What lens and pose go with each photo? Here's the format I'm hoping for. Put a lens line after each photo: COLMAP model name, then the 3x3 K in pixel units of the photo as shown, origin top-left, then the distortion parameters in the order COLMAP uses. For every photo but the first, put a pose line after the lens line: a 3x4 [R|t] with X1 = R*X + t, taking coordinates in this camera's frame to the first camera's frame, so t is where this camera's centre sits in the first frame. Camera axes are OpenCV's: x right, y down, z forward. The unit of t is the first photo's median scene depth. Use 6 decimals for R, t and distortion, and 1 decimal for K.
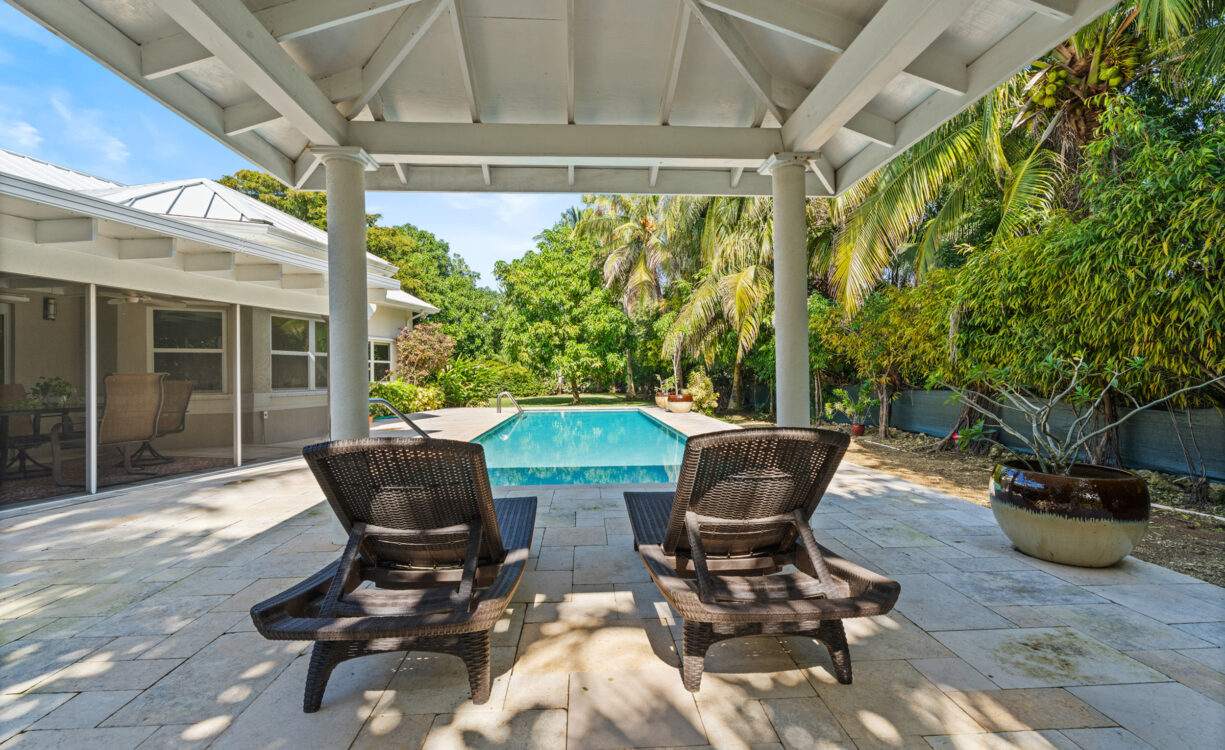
lens RADIAL K [[553.6, 0, 614.8], [0, 553.6, 373.7], [0, 0, 1]] dist [-0.000689, 0.000567]
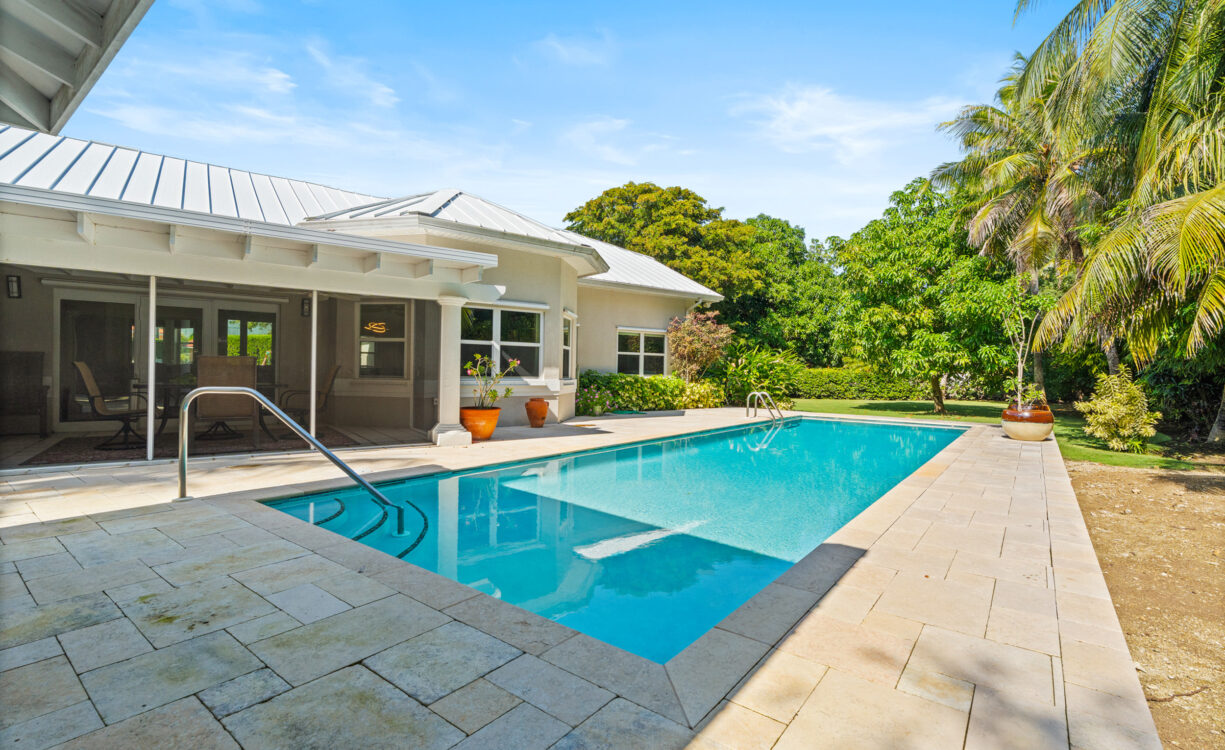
lens RADIAL K [[553.6, 0, 611.4], [0, 553.6, 373.1], [0, 0, 1]] dist [-0.000689, 0.000567]
pose [[0.756466, 0.025236, -0.653546, 0.098147], [-0.022612, 0.999667, 0.012428, 0.000364], [0.653642, 0.005377, 0.756785, 0.148815]]
